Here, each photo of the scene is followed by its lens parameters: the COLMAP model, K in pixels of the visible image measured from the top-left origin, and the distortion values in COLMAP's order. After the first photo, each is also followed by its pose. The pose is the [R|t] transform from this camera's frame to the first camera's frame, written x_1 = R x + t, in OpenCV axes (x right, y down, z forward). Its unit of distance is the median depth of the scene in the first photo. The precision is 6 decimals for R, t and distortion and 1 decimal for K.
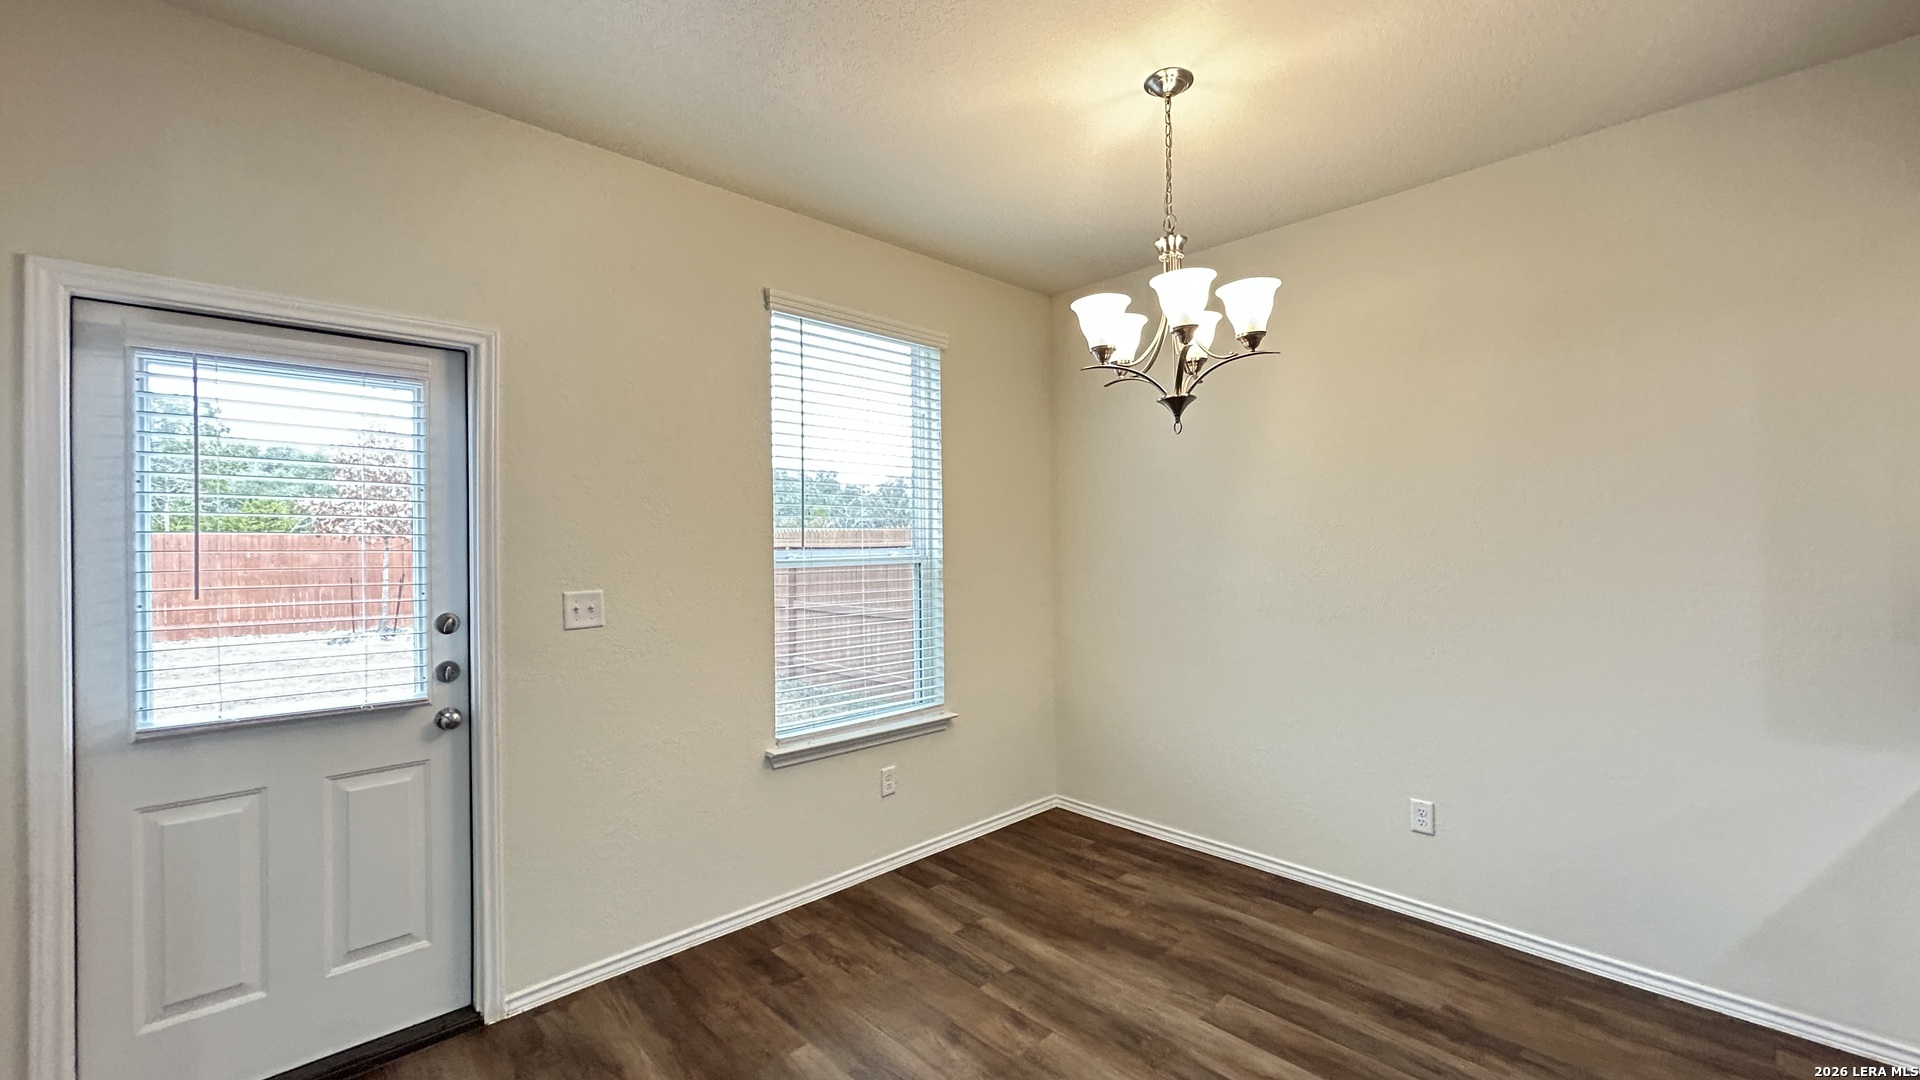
lens RADIAL K [[771.6, 0, 957.9], [0, 771.6, 537.8], [0, 0, 1]] dist [0.000773, 0.000085]
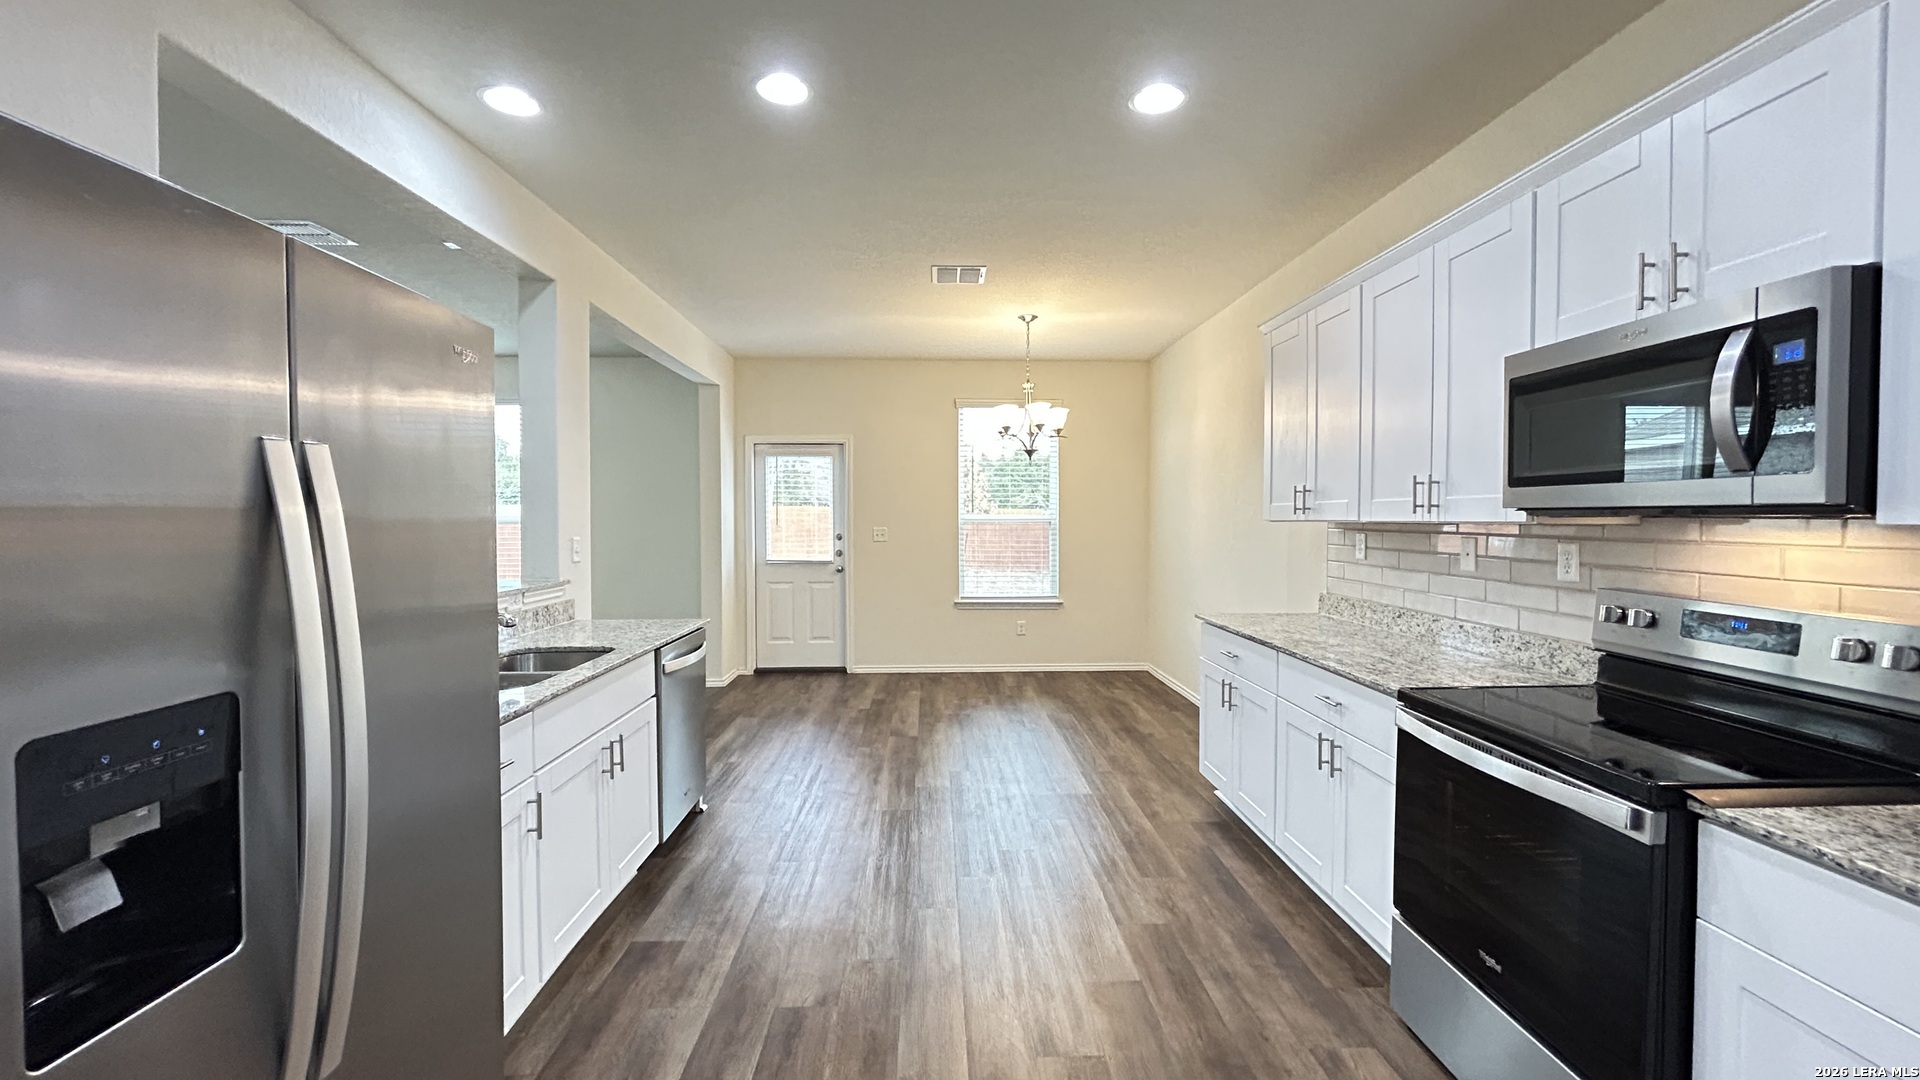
lens RADIAL K [[771.6, 0, 957.9], [0, 771.6, 537.8], [0, 0, 1]] dist [0.000773, 0.000085]
pose [[0.747400, 0.026935, -0.663828, 1.611413], [-0.004390, 0.999356, 0.035606, 0.007584], [0.664360, -0.023698, 0.747037, -0.889045]]
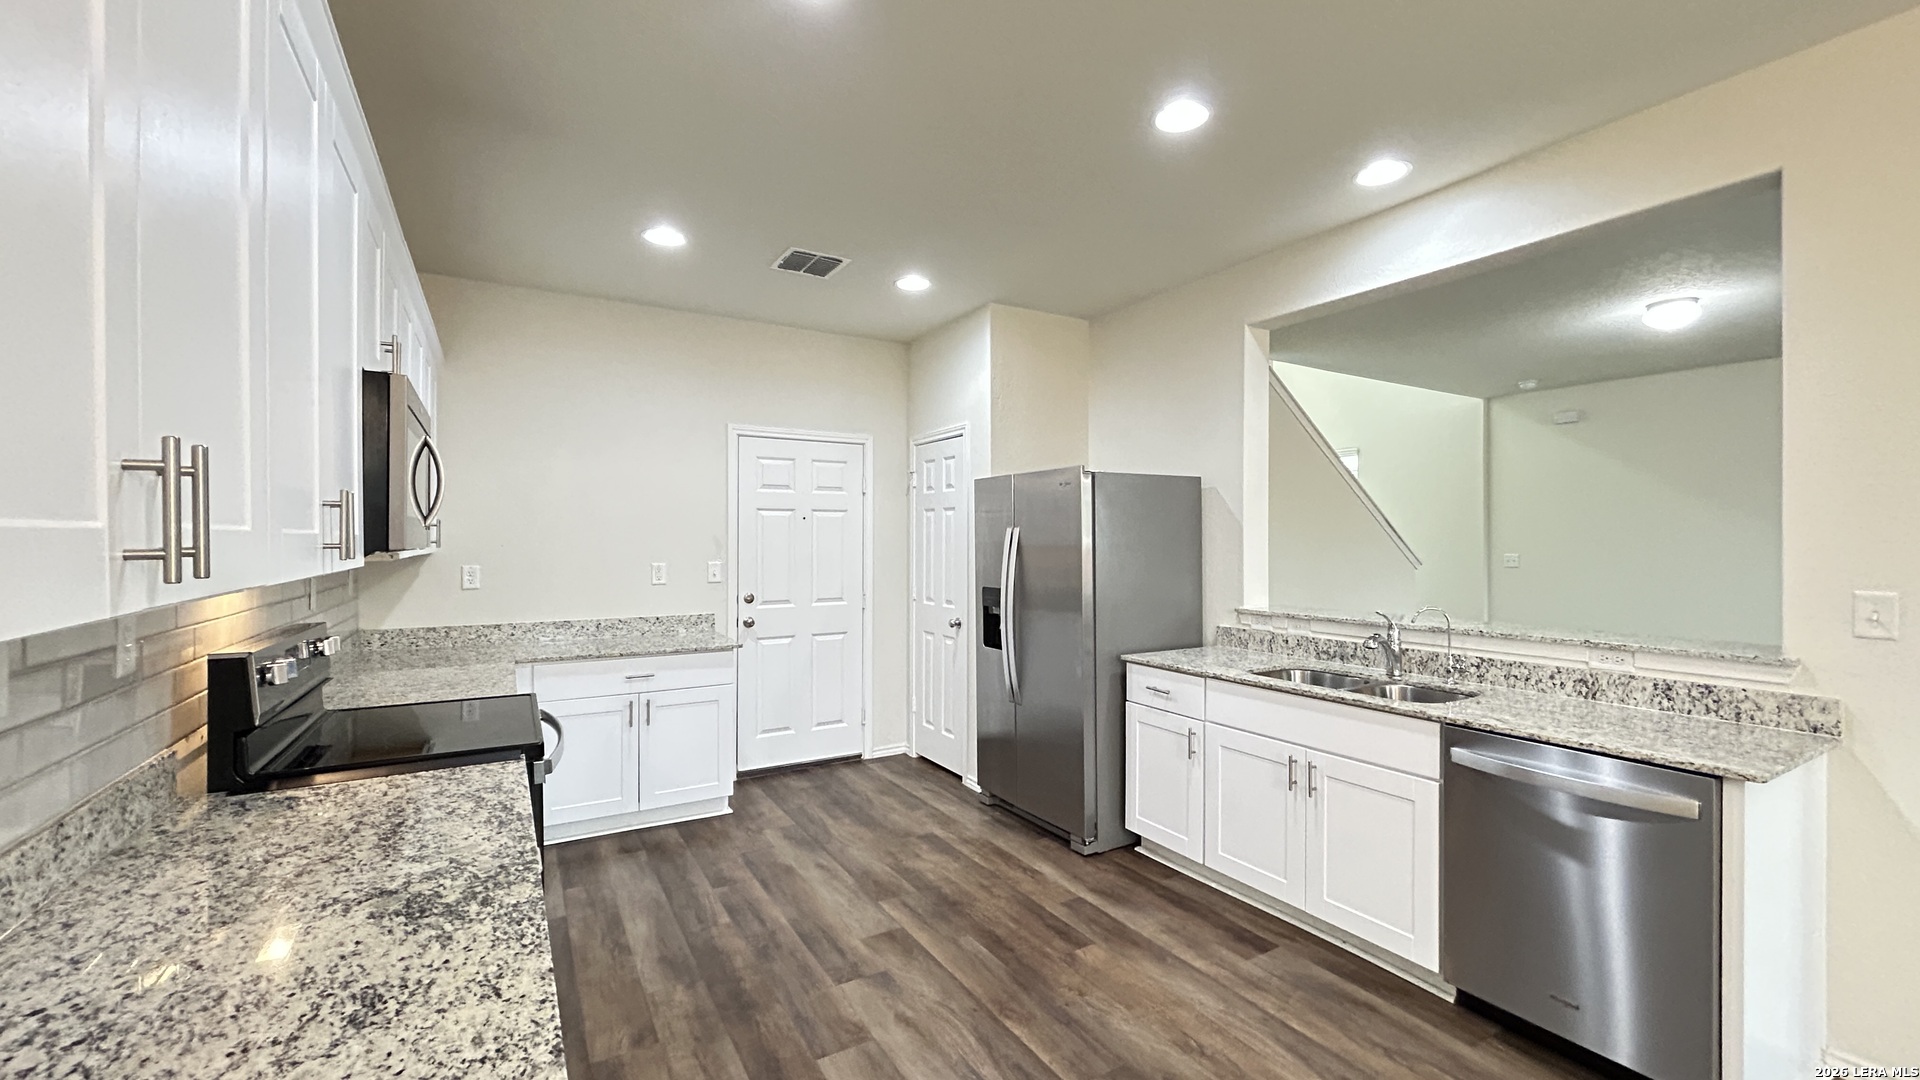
lens RADIAL K [[771.6, 0, 957.9], [0, 771.6, 537.8], [0, 0, 1]] dist [0.000773, 0.000085]
pose [[-0.975362, 0.010098, 0.220378, 0.788108], [0.008811, 0.999938, -0.006823, 0.003707], [-0.220434, -0.004713, -0.975391, 0.822885]]
